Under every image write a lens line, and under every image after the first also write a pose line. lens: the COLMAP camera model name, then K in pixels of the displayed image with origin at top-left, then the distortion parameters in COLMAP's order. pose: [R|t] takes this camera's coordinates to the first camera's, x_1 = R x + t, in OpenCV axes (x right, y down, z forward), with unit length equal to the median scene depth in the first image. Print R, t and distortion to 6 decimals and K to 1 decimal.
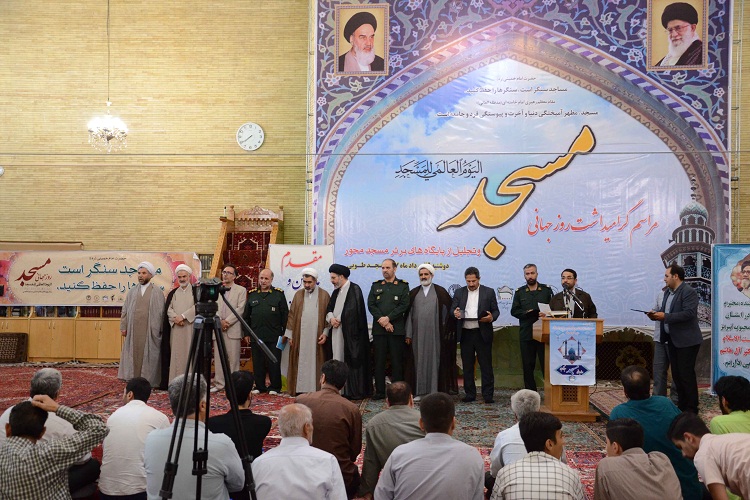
lens RADIAL K [[803.0, 0, 374.6], [0, 803.0, 246.5], [0, 0, 1]] dist [-0.005626, 0.000000]
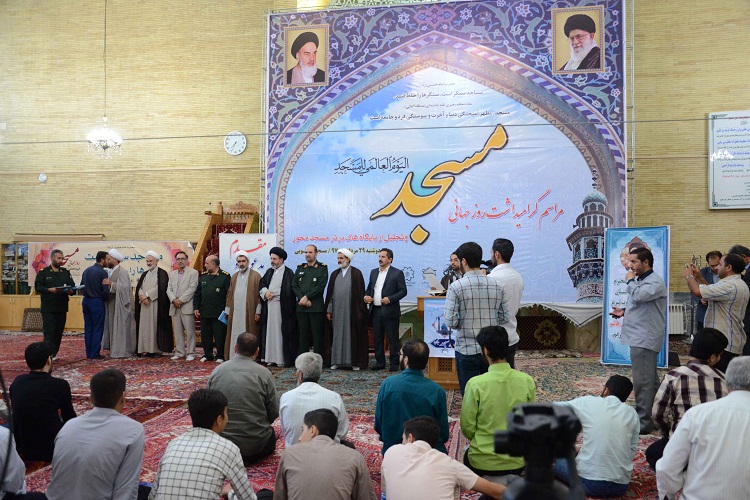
lens RADIAL K [[664.9, 0, 372.7], [0, 664.9, 247.2], [0, 0, 1]] dist [-0.100420, -0.025836]
pose [[0.995894, -0.010916, -0.089869, 0.165711], [0.012420, 0.999792, 0.016198, 0.003956], [0.089673, -0.017248, 0.995822, 0.060973]]
